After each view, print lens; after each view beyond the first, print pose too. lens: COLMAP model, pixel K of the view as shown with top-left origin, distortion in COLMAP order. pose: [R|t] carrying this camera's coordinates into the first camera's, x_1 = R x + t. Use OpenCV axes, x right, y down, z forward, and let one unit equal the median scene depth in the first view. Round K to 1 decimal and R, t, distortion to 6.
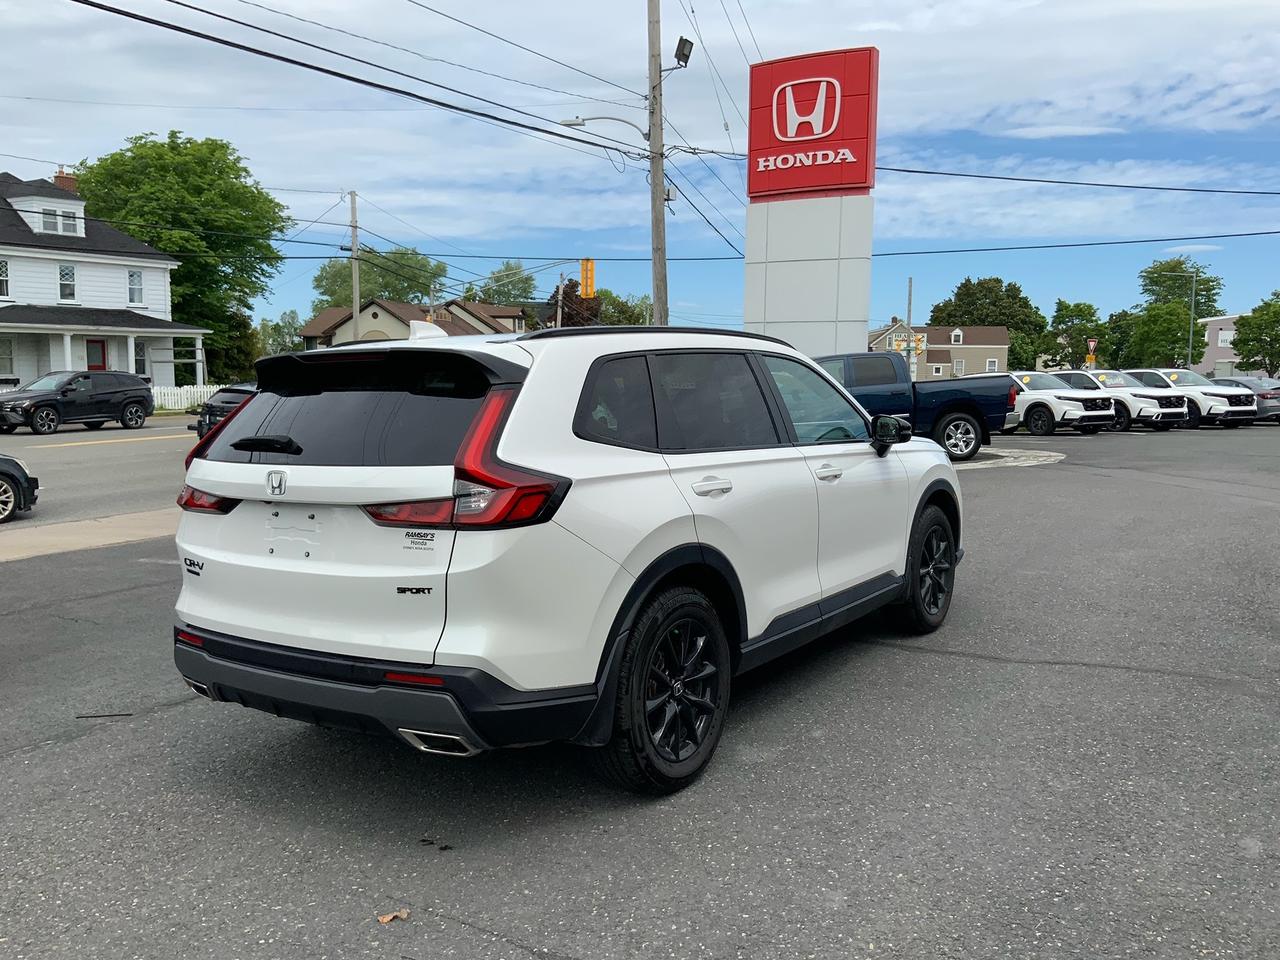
lens RADIAL K [[1092.9, 0, 634.0], [0, 1092.9, 481.4], [0, 0, 1]] dist [0.039655, -0.082396]
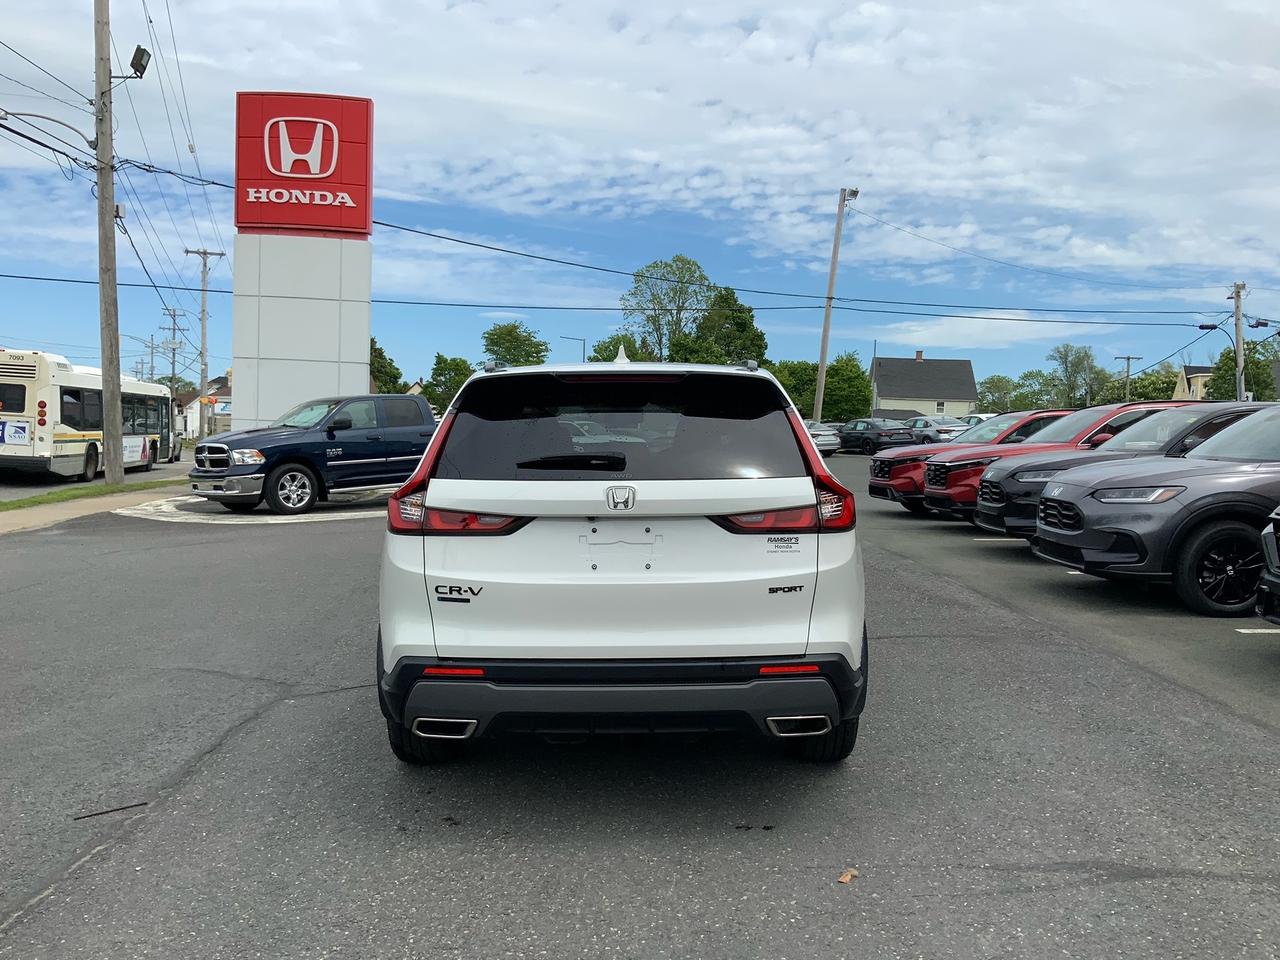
lens RADIAL K [[1107.4, 0, 622.3], [0, 1107.4, 476.3], [0, 0, 1]] dist [0.009737, -0.055708]
pose [[0.827351, 0.001693, 0.561683, -0.162469], [0.025097, 0.998885, -0.039978, 0.004300], [-0.561124, 0.047172, 0.826386, 0.026382]]
